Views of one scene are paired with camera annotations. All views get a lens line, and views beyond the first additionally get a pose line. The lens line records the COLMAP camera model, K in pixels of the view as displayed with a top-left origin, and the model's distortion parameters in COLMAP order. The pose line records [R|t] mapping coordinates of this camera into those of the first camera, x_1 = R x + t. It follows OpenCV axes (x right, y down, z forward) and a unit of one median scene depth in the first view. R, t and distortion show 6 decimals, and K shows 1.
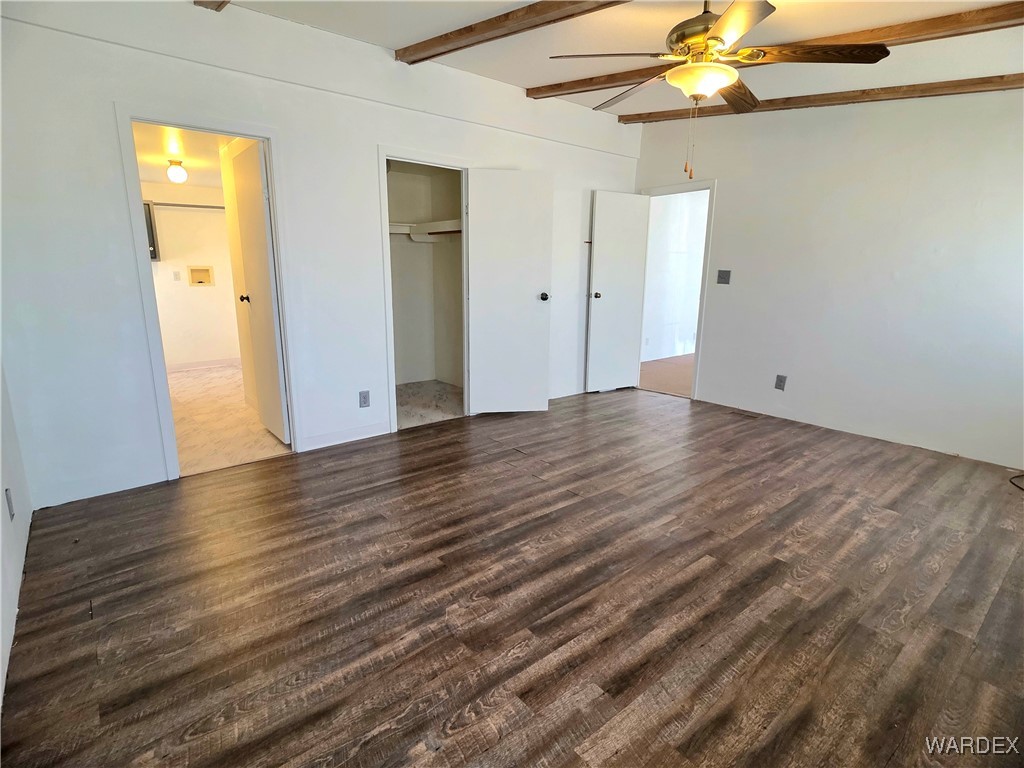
lens RADIAL K [[512.2, 0, 510.4], [0, 512.2, 382.6], [0, 0, 1]] dist [0.001081, -0.000912]
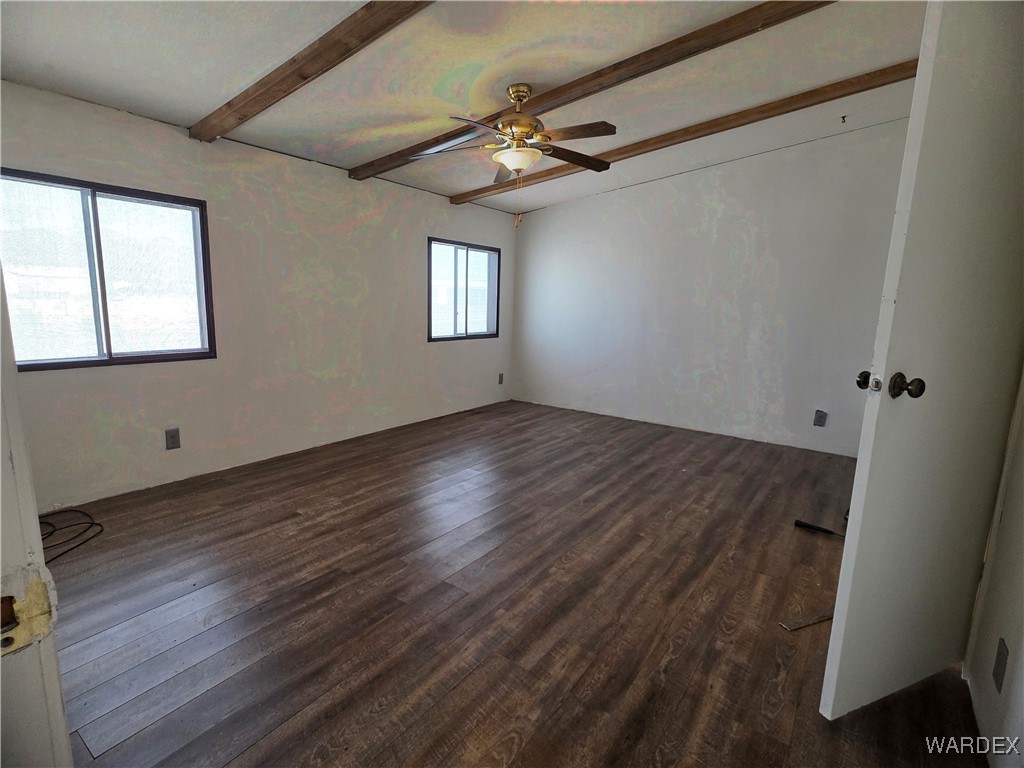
lens RADIAL K [[501.9, 0, 514.4], [0, 501.9, 385.2], [0, 0, 1]] dist [-0.001368, 0.000219]
pose [[-0.965335, 0.011385, -0.260764, 0.561633], [-0.088927, 0.924932, 0.369585, -0.399404], [0.245396, 0.379962, -0.891857, 1.865076]]
